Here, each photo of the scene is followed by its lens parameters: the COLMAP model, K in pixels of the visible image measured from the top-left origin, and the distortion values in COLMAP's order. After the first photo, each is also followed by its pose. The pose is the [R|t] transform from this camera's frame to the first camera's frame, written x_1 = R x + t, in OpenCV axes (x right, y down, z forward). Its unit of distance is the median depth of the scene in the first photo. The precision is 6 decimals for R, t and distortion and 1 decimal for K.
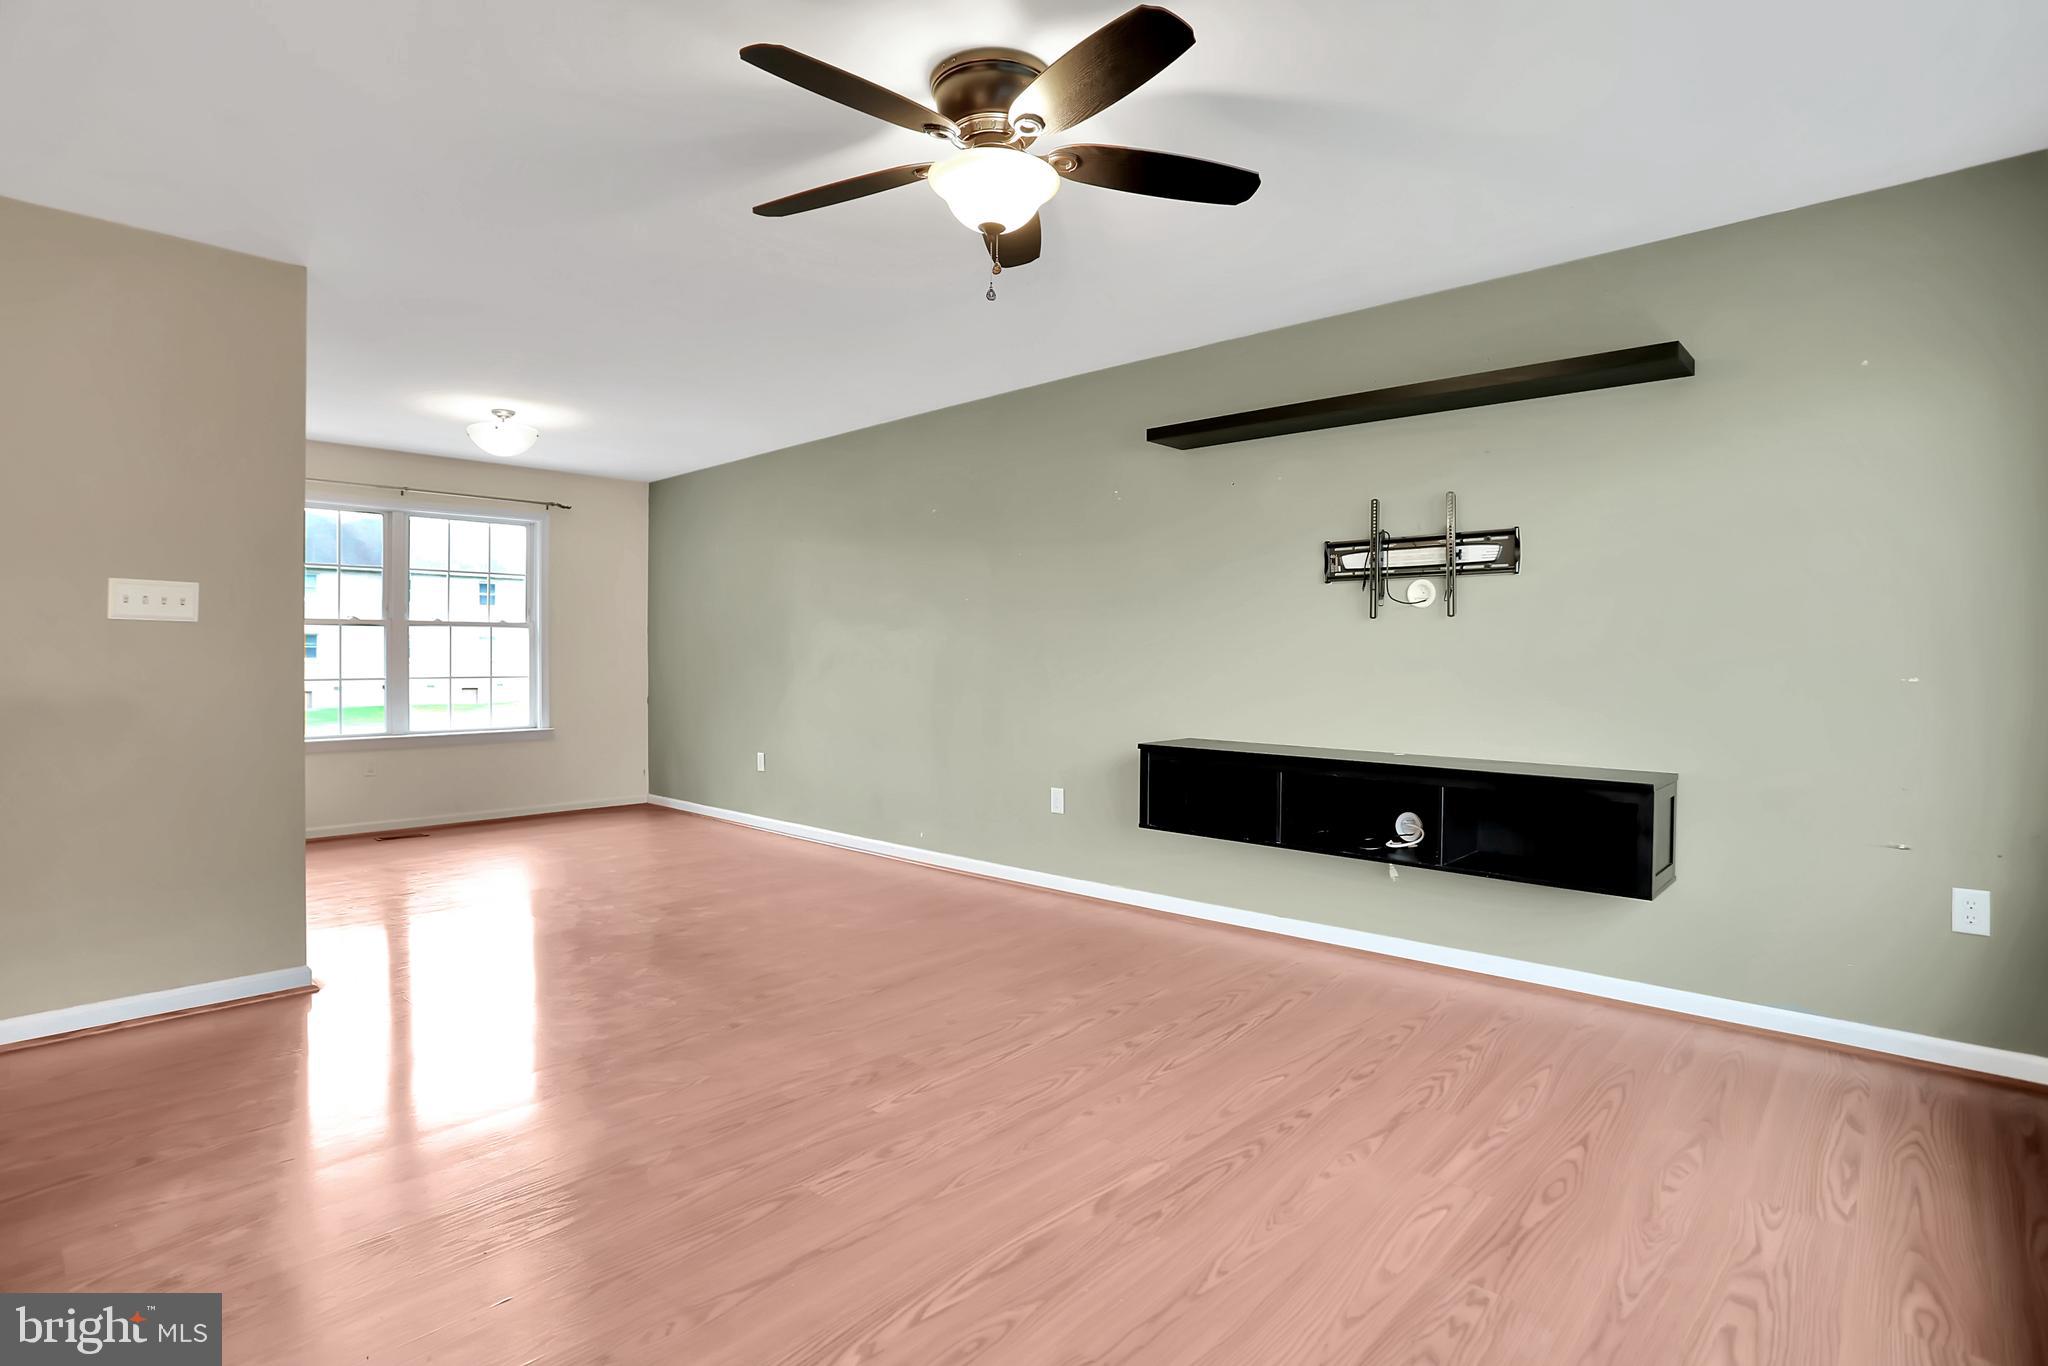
lens RADIAL K [[1025.0, 0, 1023.5], [0, 1025.0, 657.1], [0, 0, 1]] dist [-0.051029, 0.000937]
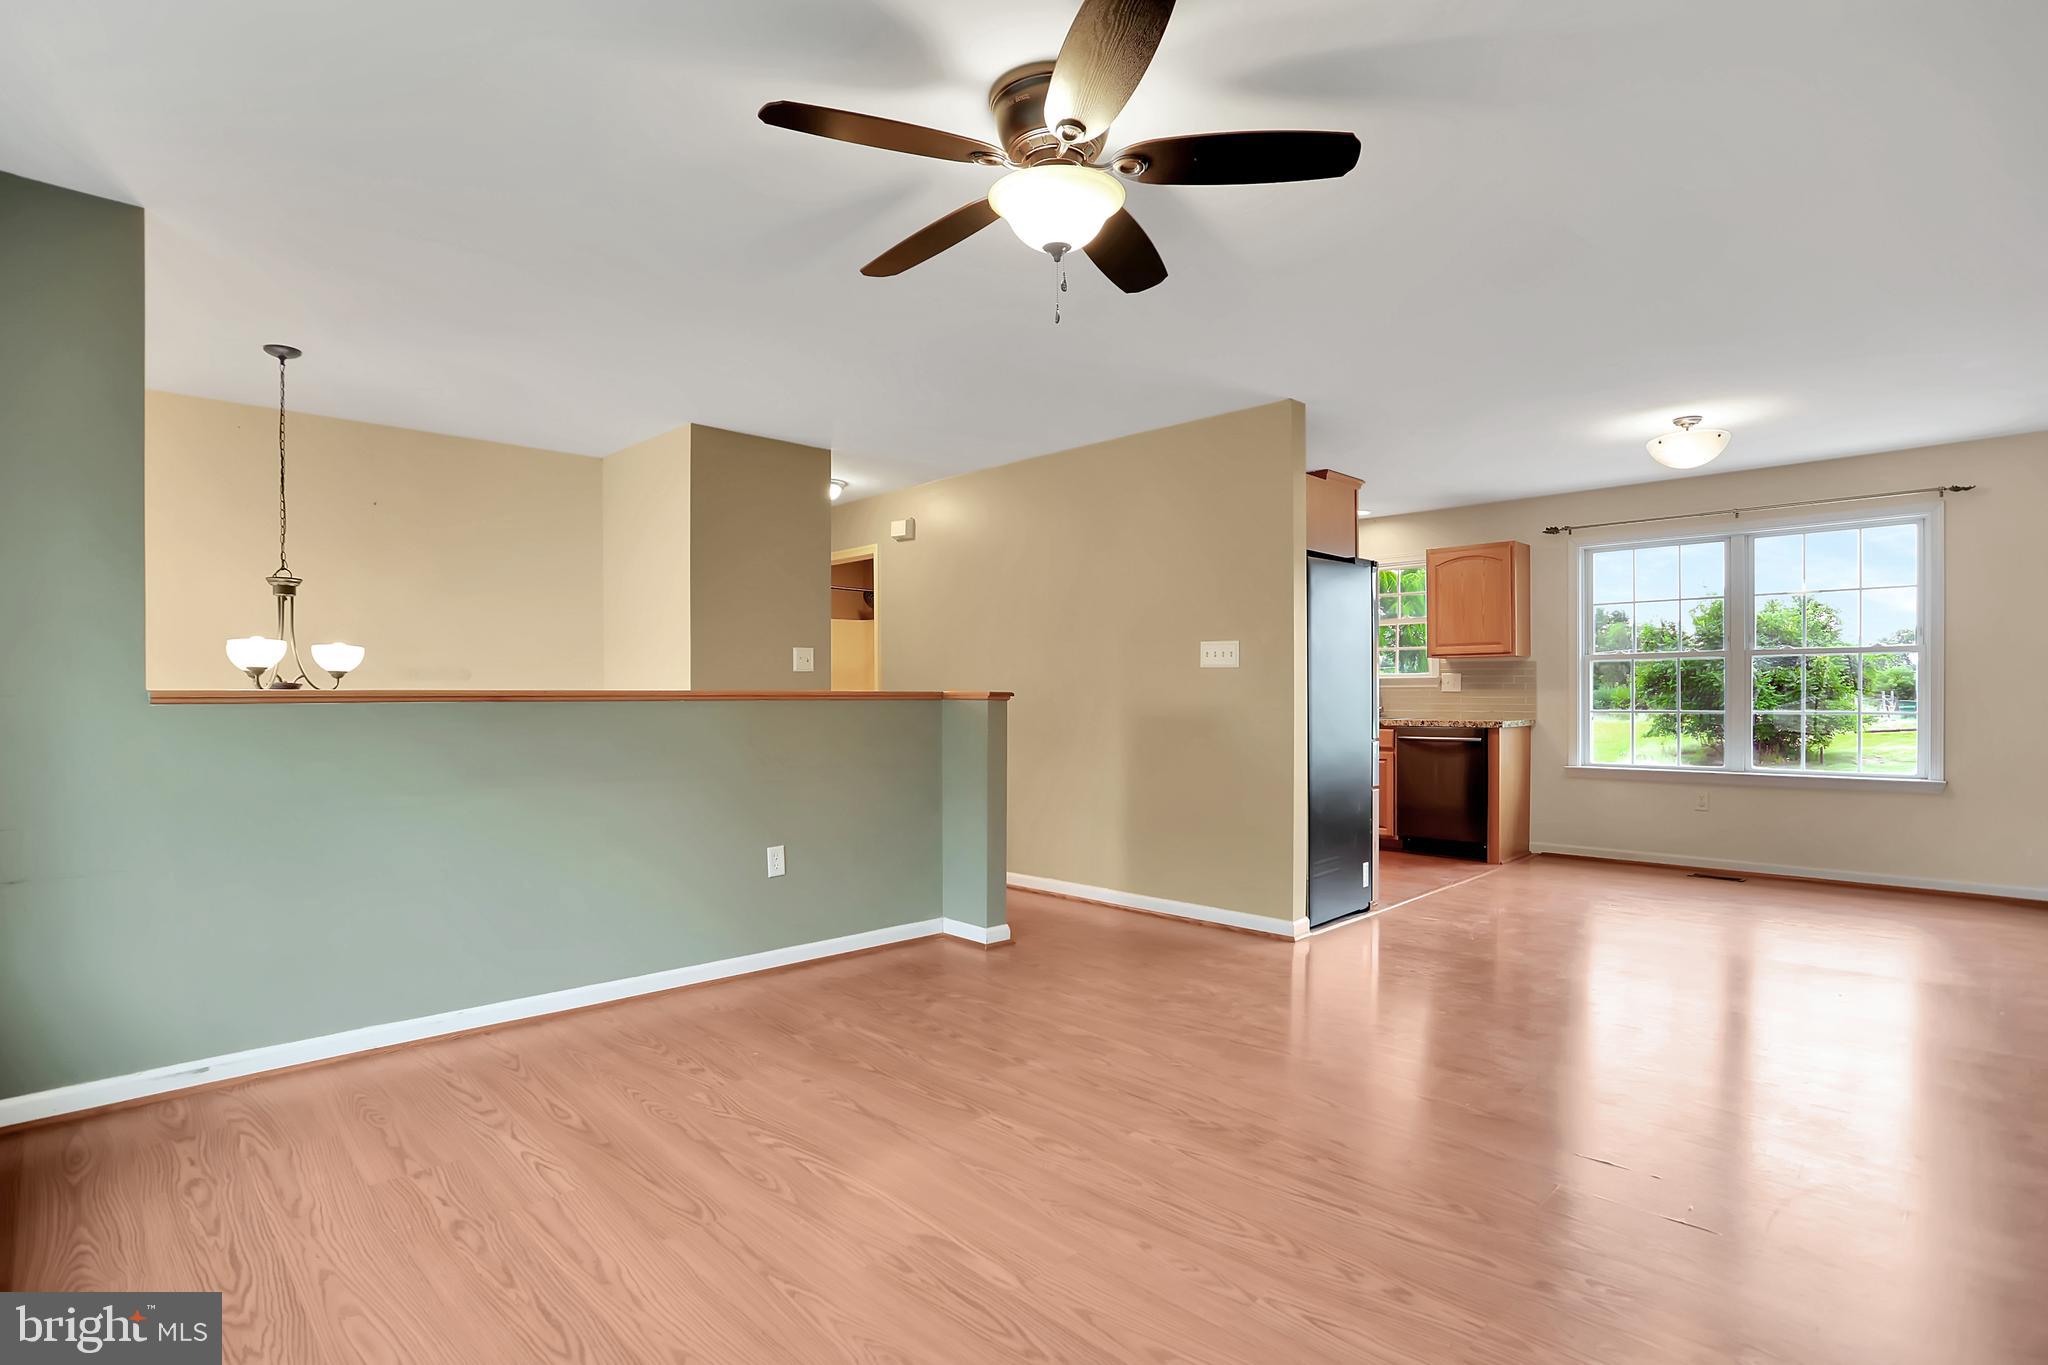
lens RADIAL K [[1033.2, 0, 1021.0], [0, 1033.2, 678.4], [0, 0, 1]] dist [-0.082244, 0.041812]
pose [[-0.063388, -0.017817, -0.997830, 0.835851], [0.004202, 0.999827, -0.018119, 0.008679], [0.997980, -0.005341, -0.063303, 0.899740]]
